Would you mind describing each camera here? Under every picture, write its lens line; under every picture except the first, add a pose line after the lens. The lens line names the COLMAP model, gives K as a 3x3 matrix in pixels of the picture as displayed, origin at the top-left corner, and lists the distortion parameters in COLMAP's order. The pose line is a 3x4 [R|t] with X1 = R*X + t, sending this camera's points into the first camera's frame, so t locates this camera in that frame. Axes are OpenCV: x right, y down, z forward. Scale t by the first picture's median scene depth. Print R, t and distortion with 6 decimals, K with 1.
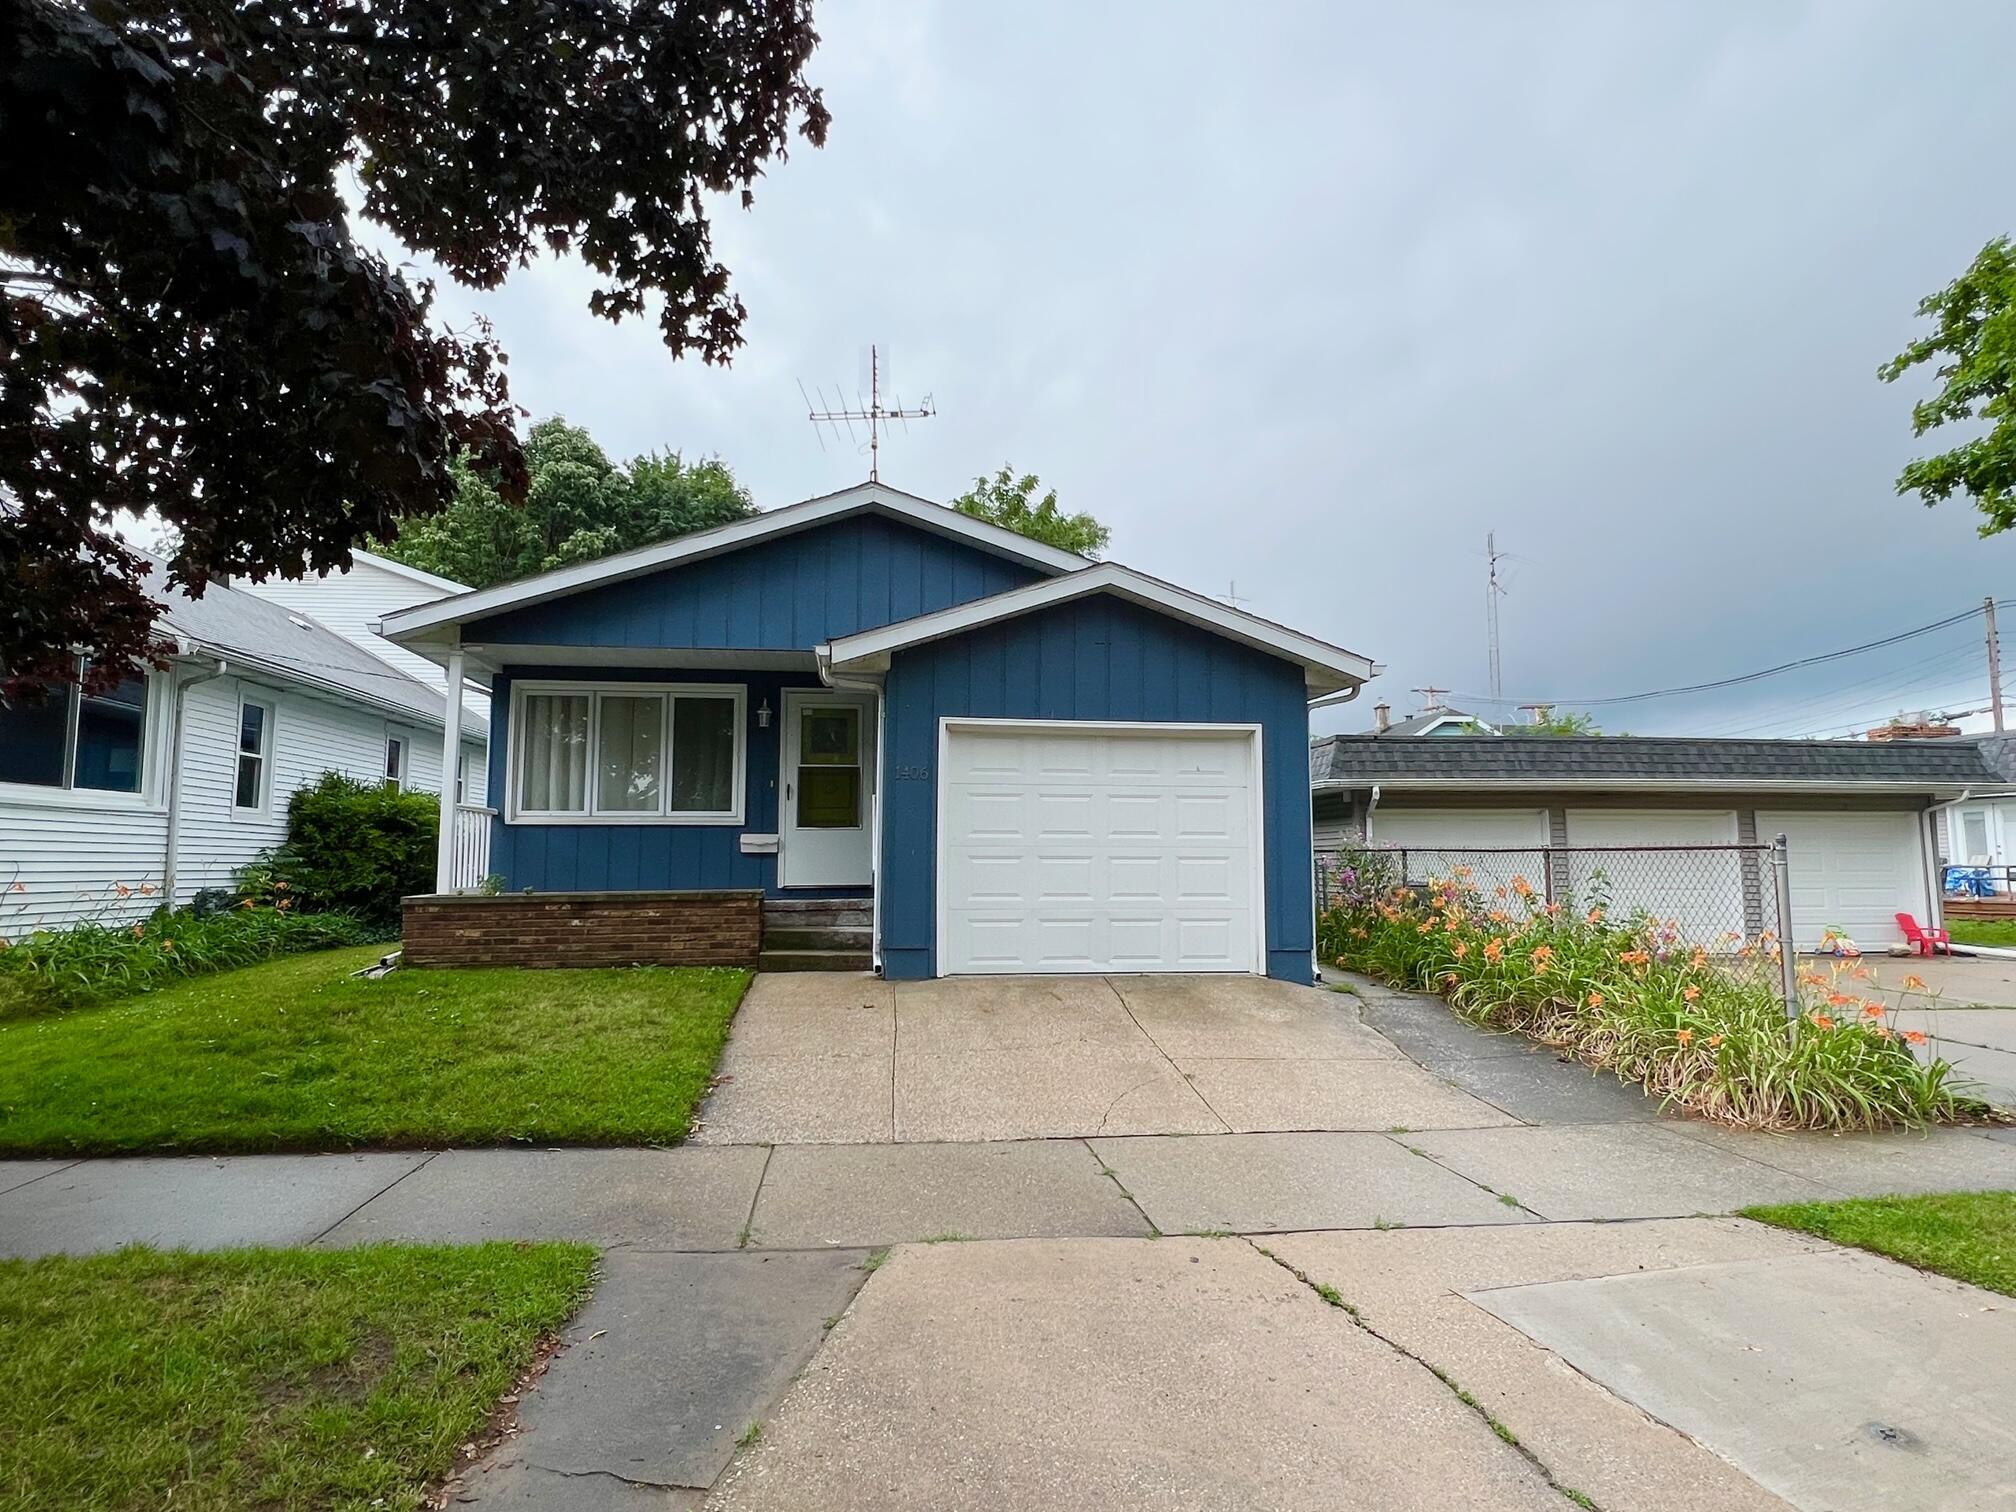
lens RADIAL K [[1083.9, 0, 1013.6], [0, 1083.9, 756.5], [0, 0, 1]] dist [-0.002228, 0.005902]
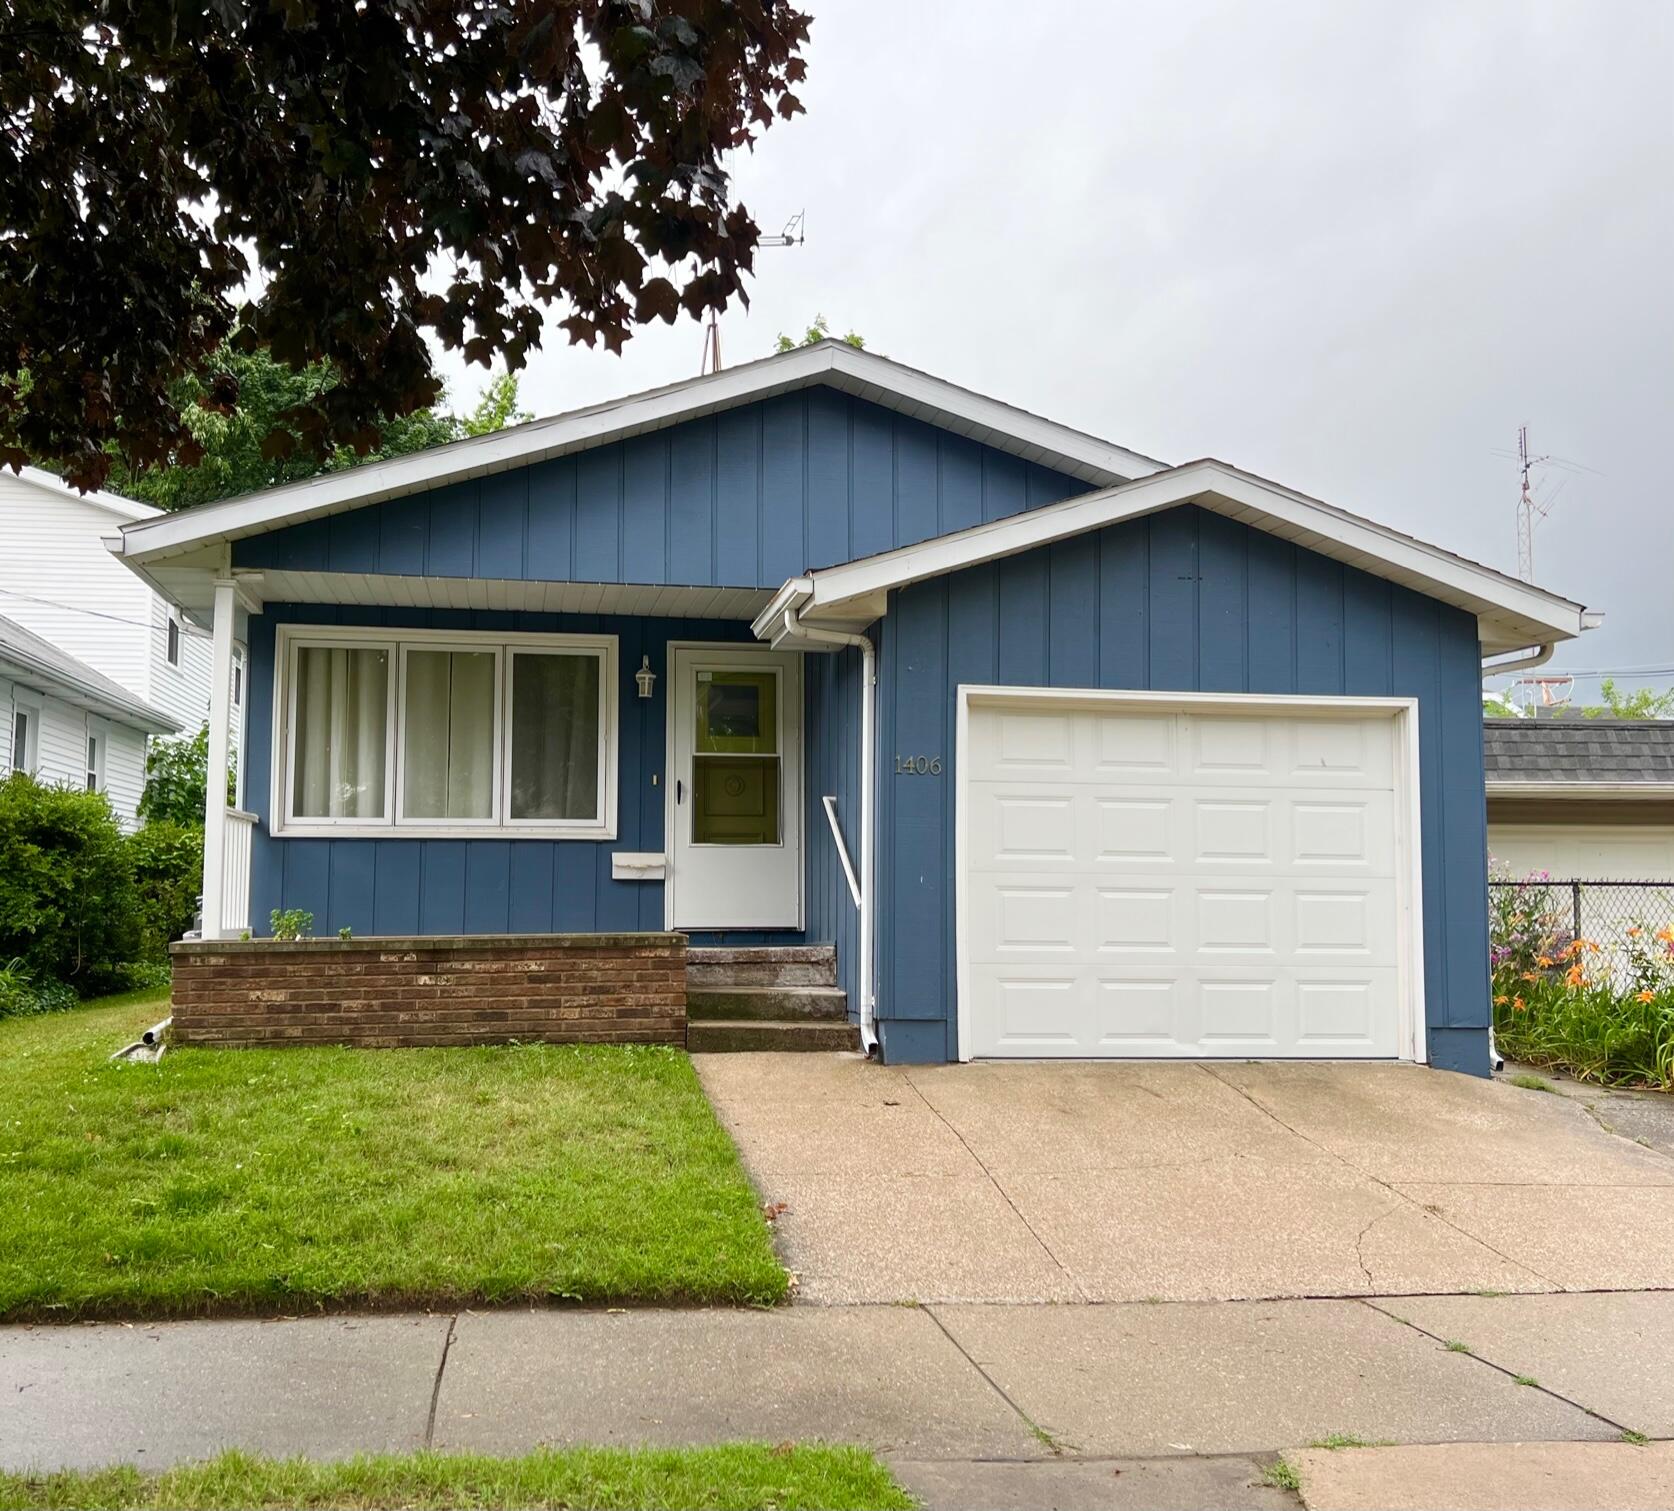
lens RADIAL K [[1563.0, 0, 833.7], [0, 1563.0, 746.4], [0, 0, 1]] dist [0.053640, 0.000000]
pose [[0.999806, 0.007891, 0.018061, -0.159527], [-0.007900, 0.999969, 0.000428, 0.003300], [-0.018058, -0.000571, 0.999837, 0.003451]]
